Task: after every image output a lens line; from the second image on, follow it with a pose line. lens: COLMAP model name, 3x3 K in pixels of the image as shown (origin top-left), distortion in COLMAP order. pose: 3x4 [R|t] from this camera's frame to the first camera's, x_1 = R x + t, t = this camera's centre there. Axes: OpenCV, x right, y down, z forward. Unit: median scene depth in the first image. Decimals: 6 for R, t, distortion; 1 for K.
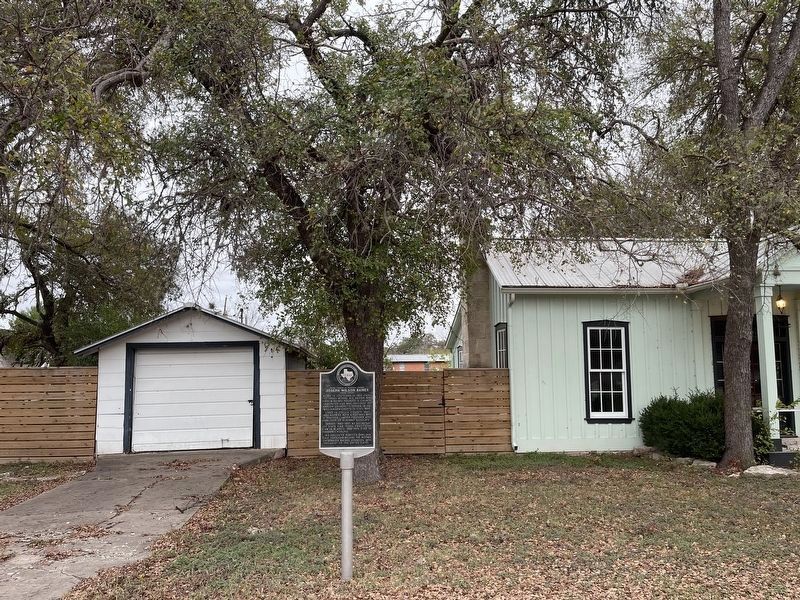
lens RADIAL K [[605.6, 0, 396.8], [0, 605.6, 297.2], [0, 0, 1]] dist [0.007800, 0.000341]
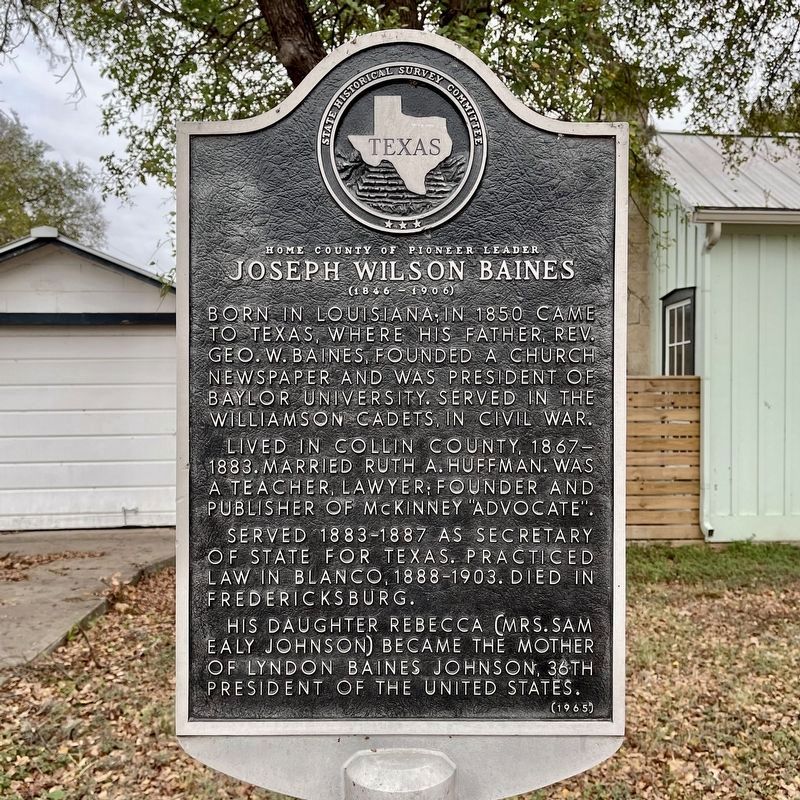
lens RADIAL K [[778.1, 0, 401.1], [0, 778.1, 400.3], [0, 0, 1]] dist [0.003455, 0.000000]
pose [[0.998893, 0.009213, -0.046125, -0.031936], [-0.004107, 0.993967, 0.109602, 0.069661], [0.046856, -0.109291, 0.992905, 0.359793]]
